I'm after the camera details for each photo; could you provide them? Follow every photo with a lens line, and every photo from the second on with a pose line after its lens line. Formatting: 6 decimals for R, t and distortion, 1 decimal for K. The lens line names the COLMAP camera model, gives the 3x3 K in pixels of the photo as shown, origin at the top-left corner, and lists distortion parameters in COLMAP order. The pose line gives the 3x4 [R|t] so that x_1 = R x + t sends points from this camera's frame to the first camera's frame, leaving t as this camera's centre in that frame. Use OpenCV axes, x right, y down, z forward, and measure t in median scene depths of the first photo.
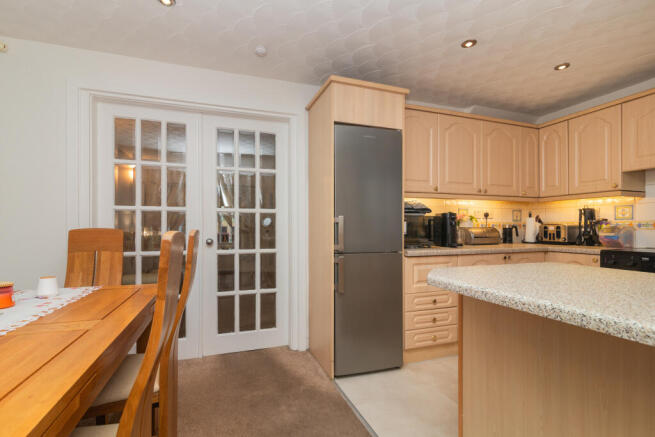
lens RADIAL K [[302.6, 0, 325.0], [0, 302.6, 224.9], [0, 0, 1]] dist [0.004754, -0.000381]
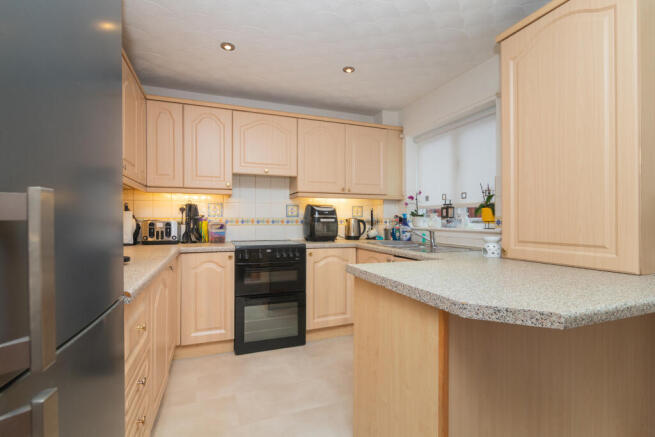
lens RADIAL K [[302.6, 0, 330.7], [0, 302.6, 221.3], [0, 0, 1]] dist [0.004754, -0.000381]
pose [[-0.022207, -0.004194, 0.999745, -0.102029], [-0.006356, 0.999972, 0.004054, -0.006257], [-0.999733, -0.006265, -0.022233, 0.574229]]
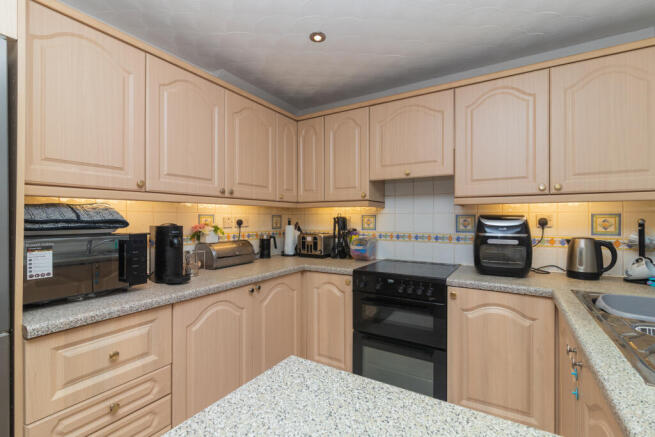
lens RADIAL K [[302.6, 0, 328.3], [0, 302.6, 219.7], [0, 0, 1]] dist [0.004754, -0.000381]
pose [[0.776754, -0.002733, 0.629798, 0.258627], [-0.004112, 0.999947, 0.009410, -0.054406], [-0.629790, -0.009899, 0.776702, 0.311609]]
